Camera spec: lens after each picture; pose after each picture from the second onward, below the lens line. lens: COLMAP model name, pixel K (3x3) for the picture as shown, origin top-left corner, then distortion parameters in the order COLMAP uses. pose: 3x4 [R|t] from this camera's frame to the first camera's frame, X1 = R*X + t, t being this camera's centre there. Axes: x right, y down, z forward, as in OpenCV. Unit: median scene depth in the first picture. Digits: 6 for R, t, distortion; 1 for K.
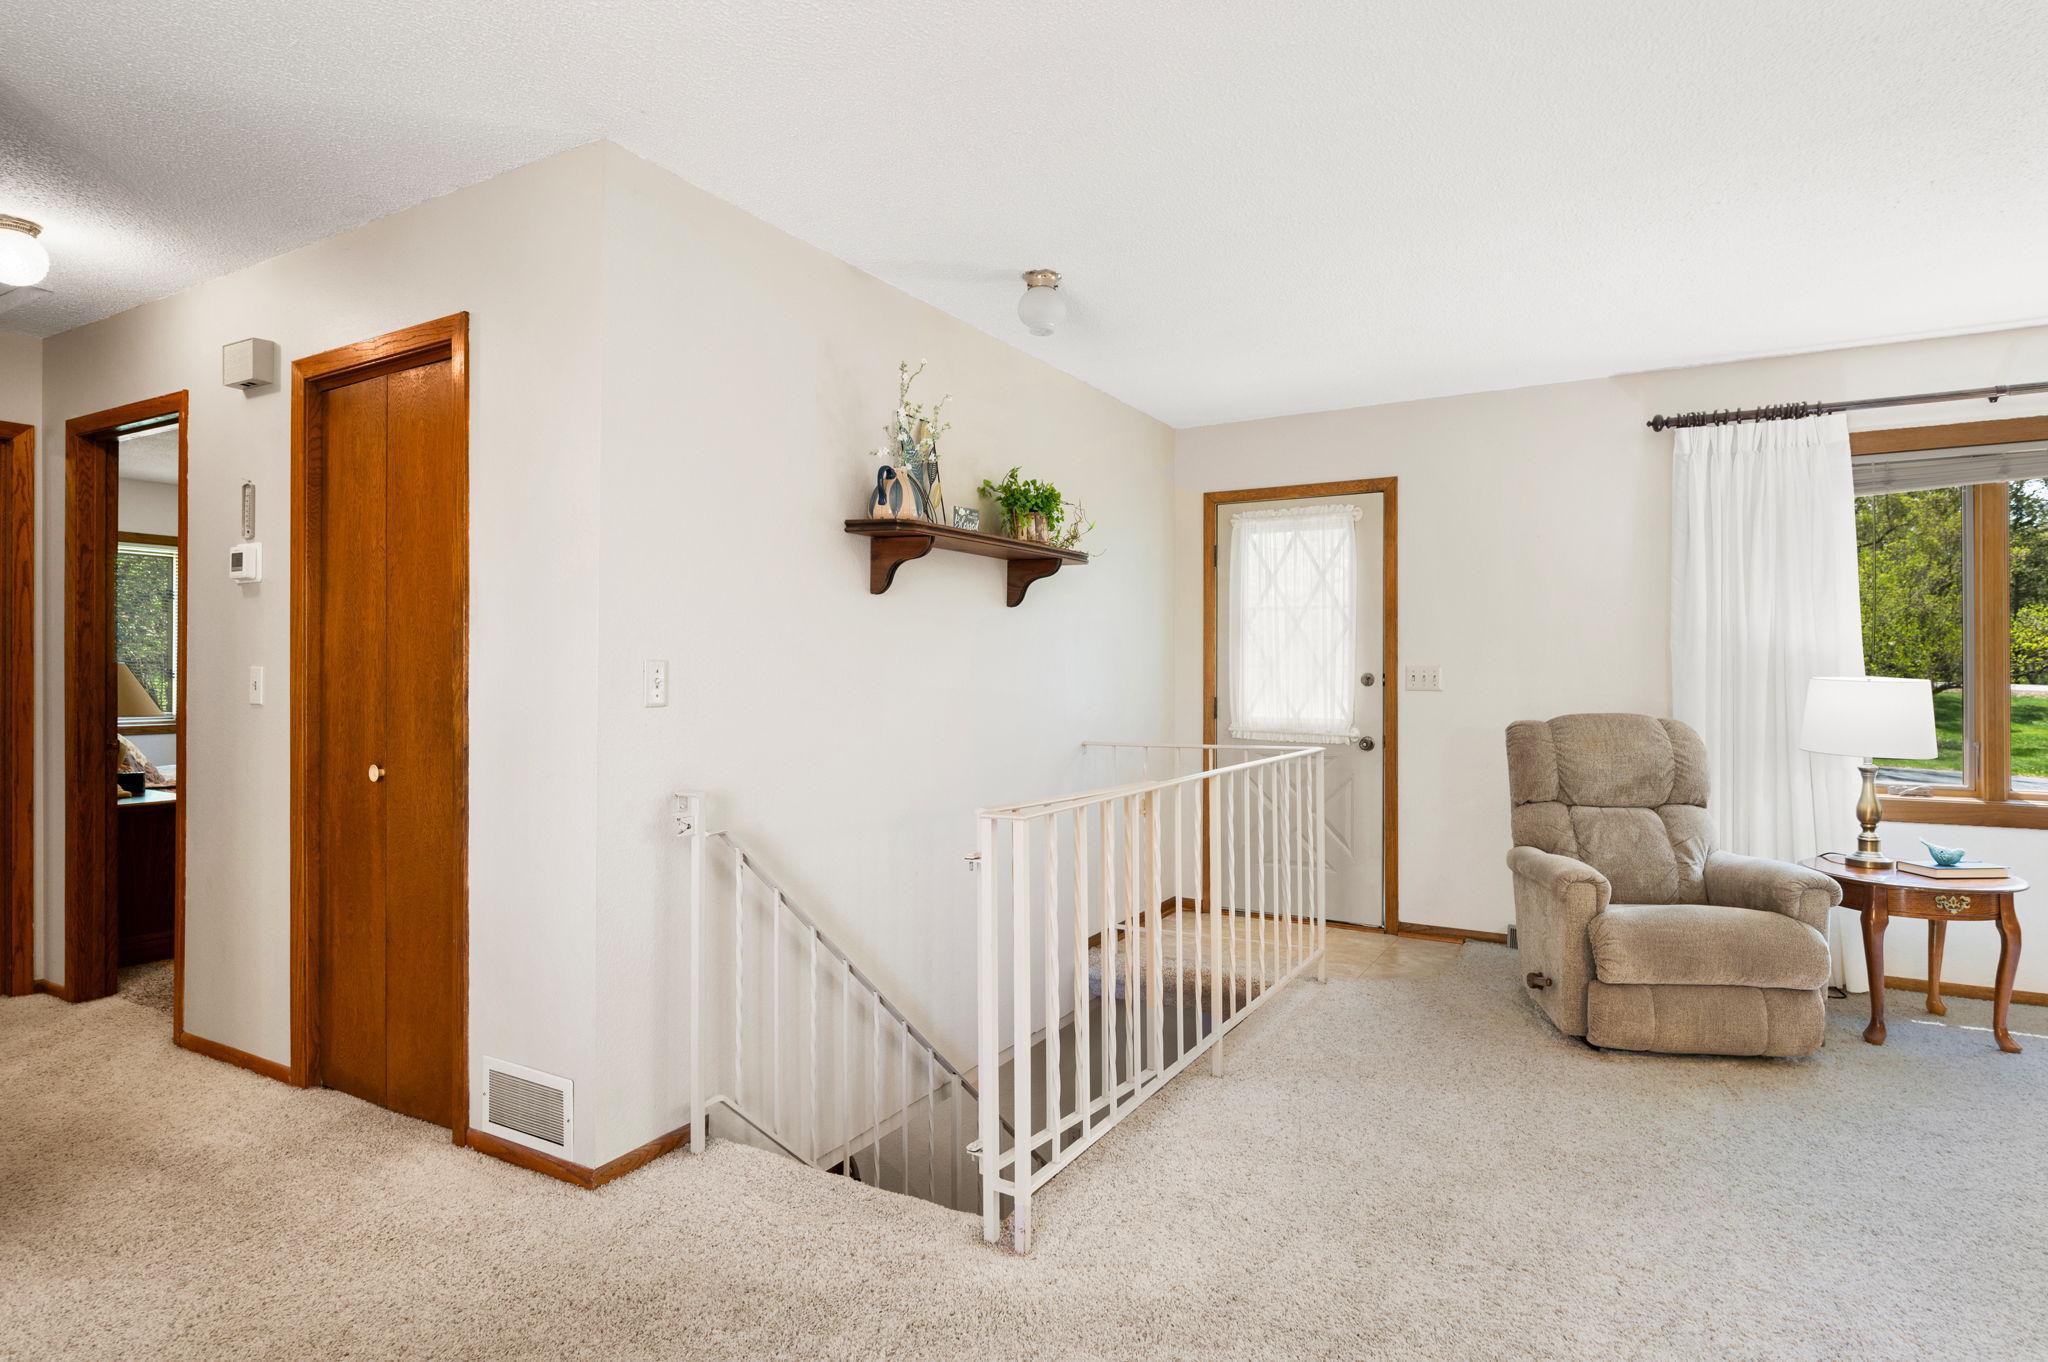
lens RADIAL K [[1009.9, 0, 1024.0], [0, 1009.9, 681.0], [0, 0, 1]] dist [-0.007239, 0.000084]
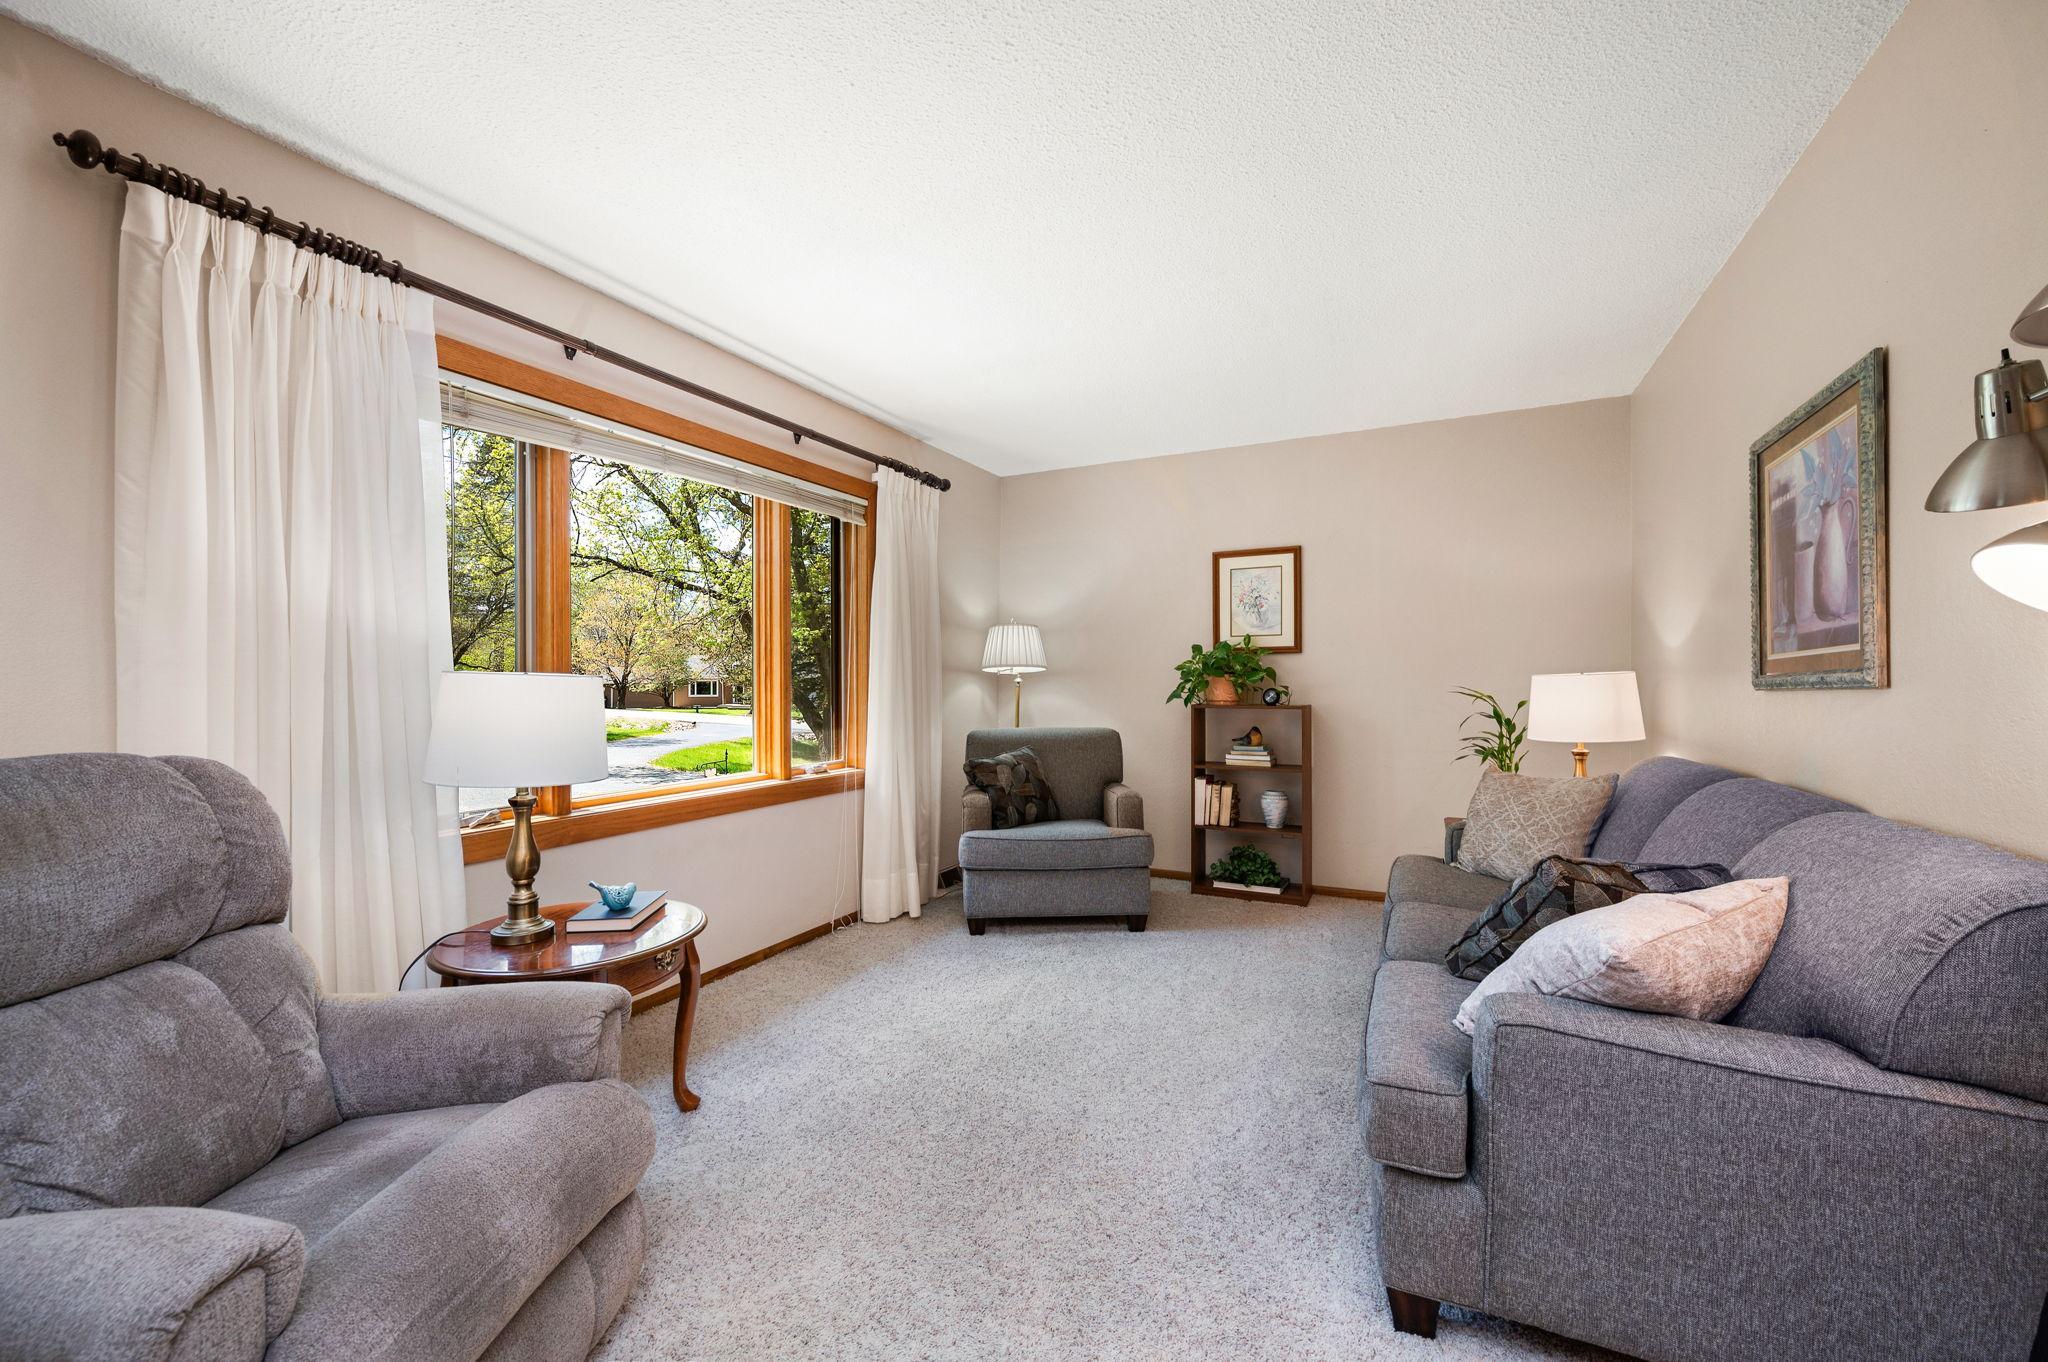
lens RADIAL K [[809.9, 0, 1031.1], [0, 809.9, 673.5], [0, 0, 1]] dist [0.004057, 0.000371]
pose [[-0.073831, 0.001658, 0.997269, 0.227752], [0.014194, 0.999899, -0.000612, 0.002536], [-0.997170, 0.014110, -0.073847, 0.642303]]
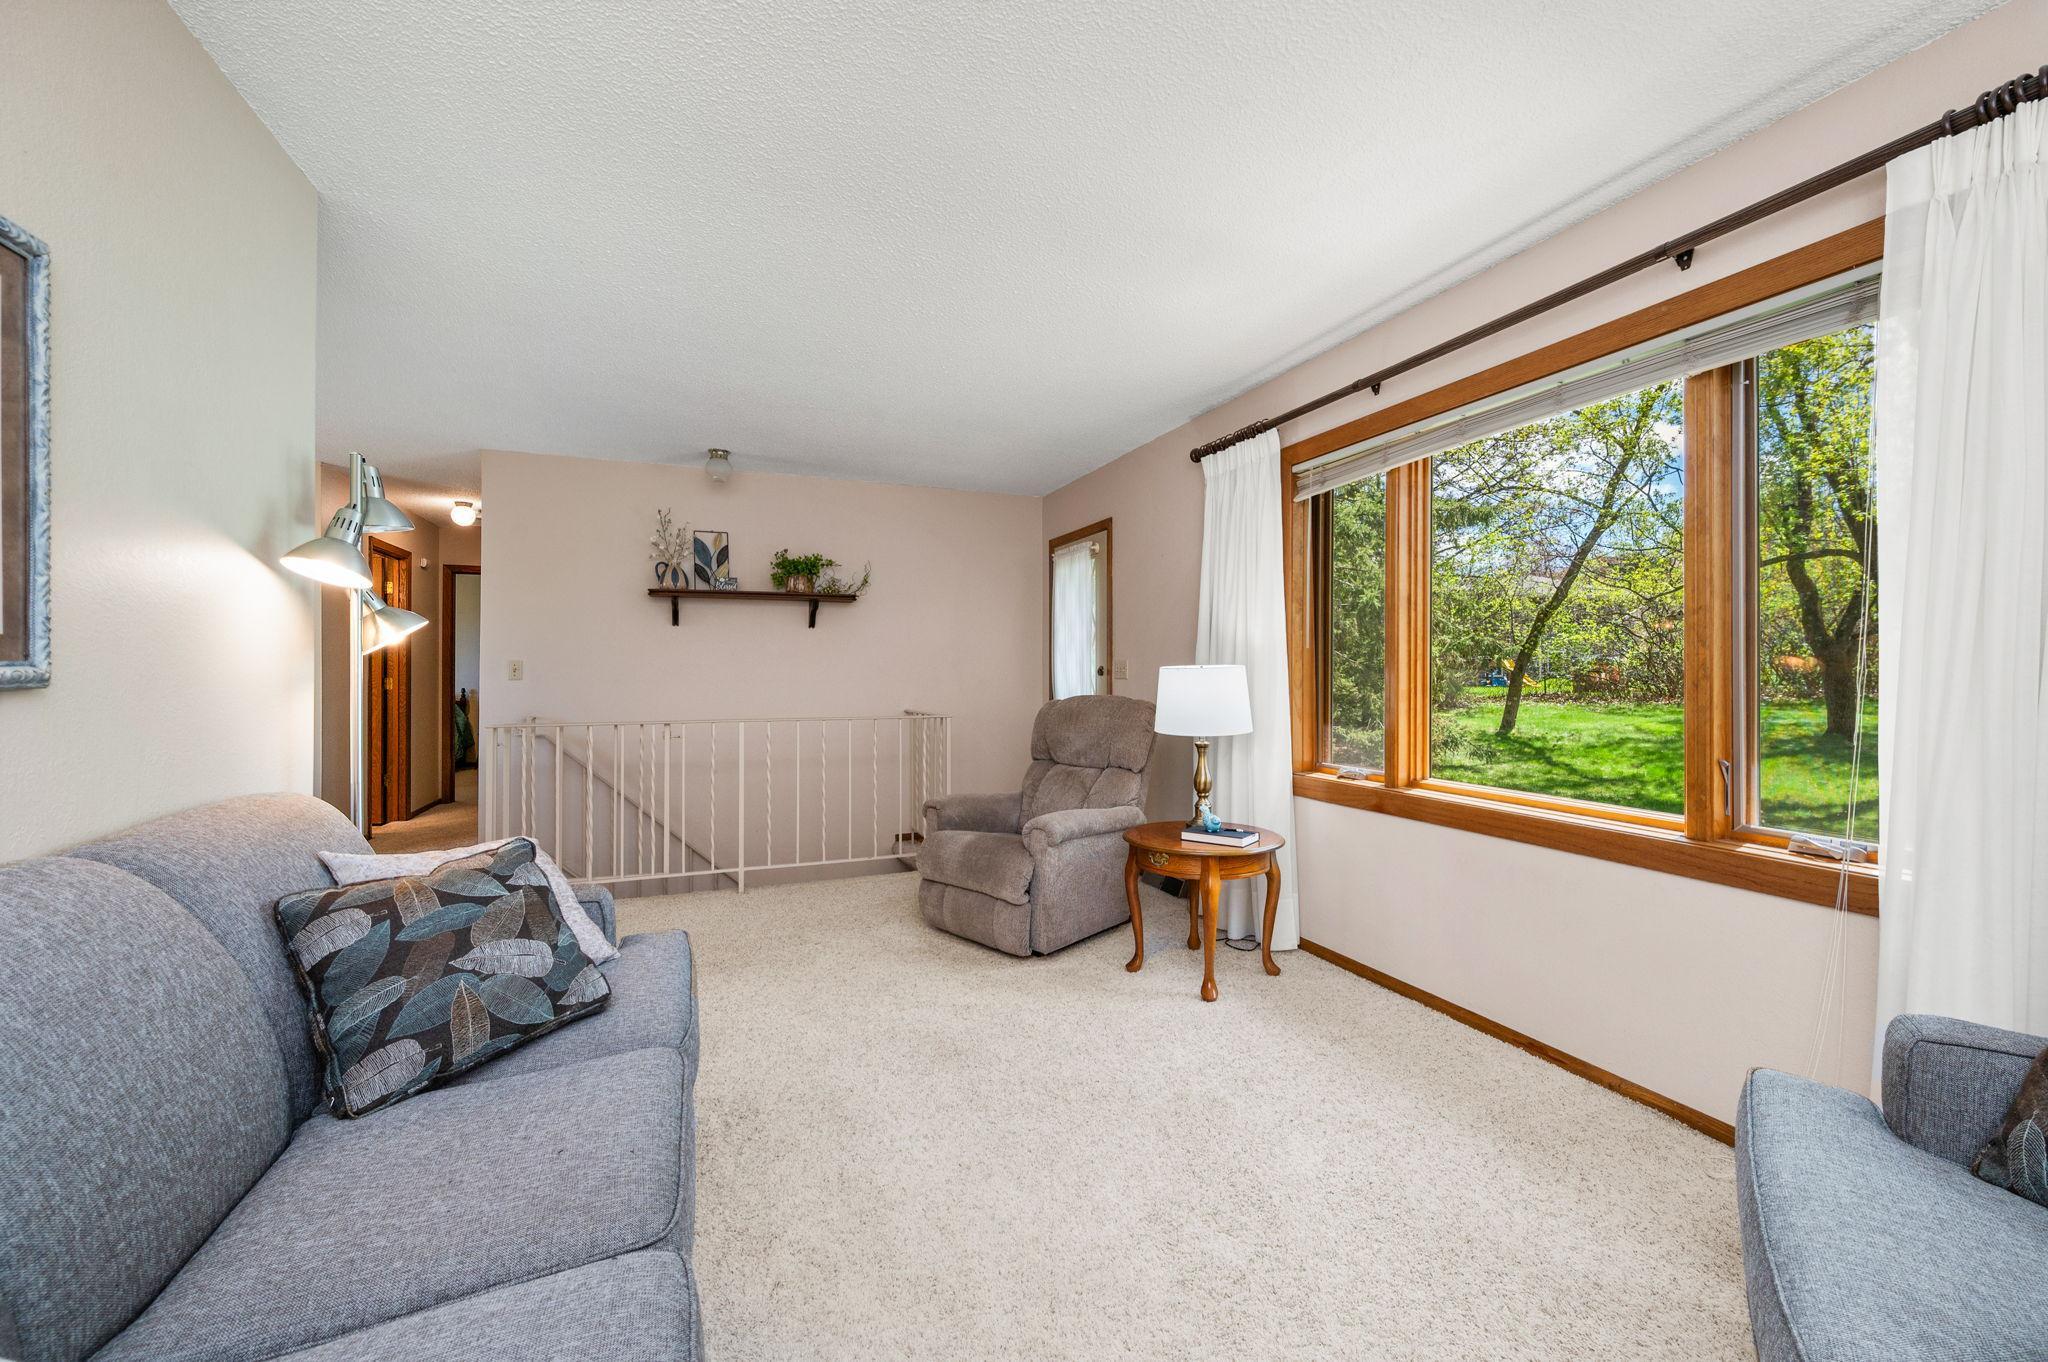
lens RADIAL K [[809.9, 0, 1031.1], [0, 809.9, 673.5], [0, 0, 1]] dist [0.004057, 0.000371]
pose [[0.805212, -0.001671, -0.592985, 1.159062], [-0.008992, 0.999847, -0.015029, 0.021275], [0.592919, 0.017434, 0.805073, 0.124992]]
